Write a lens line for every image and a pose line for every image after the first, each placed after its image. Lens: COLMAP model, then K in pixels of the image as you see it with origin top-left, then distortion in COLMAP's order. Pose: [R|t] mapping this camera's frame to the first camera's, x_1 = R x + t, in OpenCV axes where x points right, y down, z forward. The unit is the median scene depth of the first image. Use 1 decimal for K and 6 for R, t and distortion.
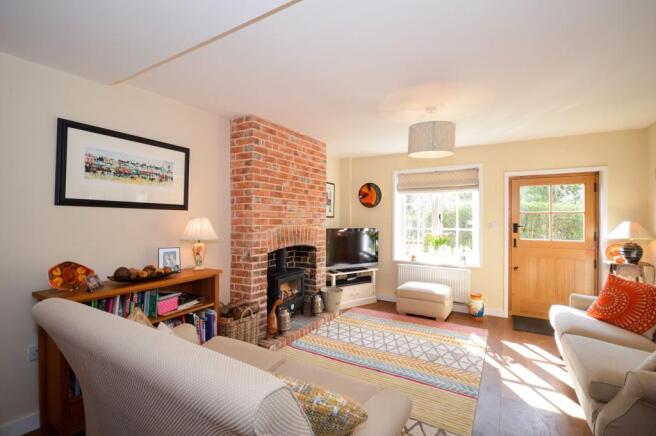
lens RADIAL K [[302.4, 0, 329.8], [0, 302.4, 222.0], [0, 0, 1]] dist [-0.001703, -0.011401]
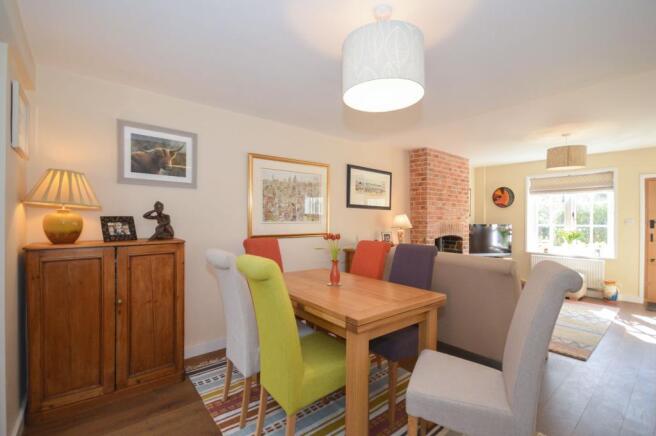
lens RADIAL K [[302.4, 0, 329.8], [0, 302.4, 222.0], [0, 0, 1]] dist [-0.001703, -0.011401]
pose [[0.946755, 0.003197, -0.321938, -0.175078], [-0.005328, 0.999969, -0.005738, 0.025774], [0.321909, 0.007148, 0.946744, -0.461542]]
